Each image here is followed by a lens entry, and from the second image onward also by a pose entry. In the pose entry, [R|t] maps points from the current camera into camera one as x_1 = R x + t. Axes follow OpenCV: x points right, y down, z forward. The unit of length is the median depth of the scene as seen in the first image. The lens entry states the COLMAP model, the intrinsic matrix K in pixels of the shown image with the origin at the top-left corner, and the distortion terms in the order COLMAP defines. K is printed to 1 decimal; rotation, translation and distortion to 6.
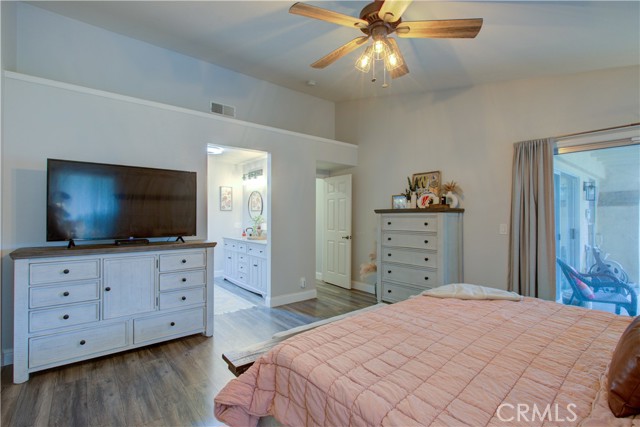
lens RADIAL K [[293.6, 0, 319.9], [0, 293.6, 214.0], [0, 0, 1]] dist [0.000334, 0.001318]
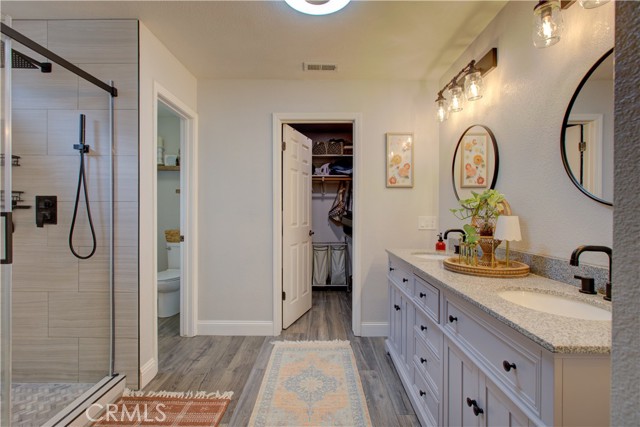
lens RADIAL K [[293.6, 0, 320.6], [0, 293.6, 210.8], [0, 0, 1]] dist [0.000334, 0.001318]
pose [[0.771877, 0.001648, -0.635770, -0.131779], [-0.001069, 0.999999, 0.001295, 0.023083], [0.635772, -0.000320, 0.771877, 0.590825]]
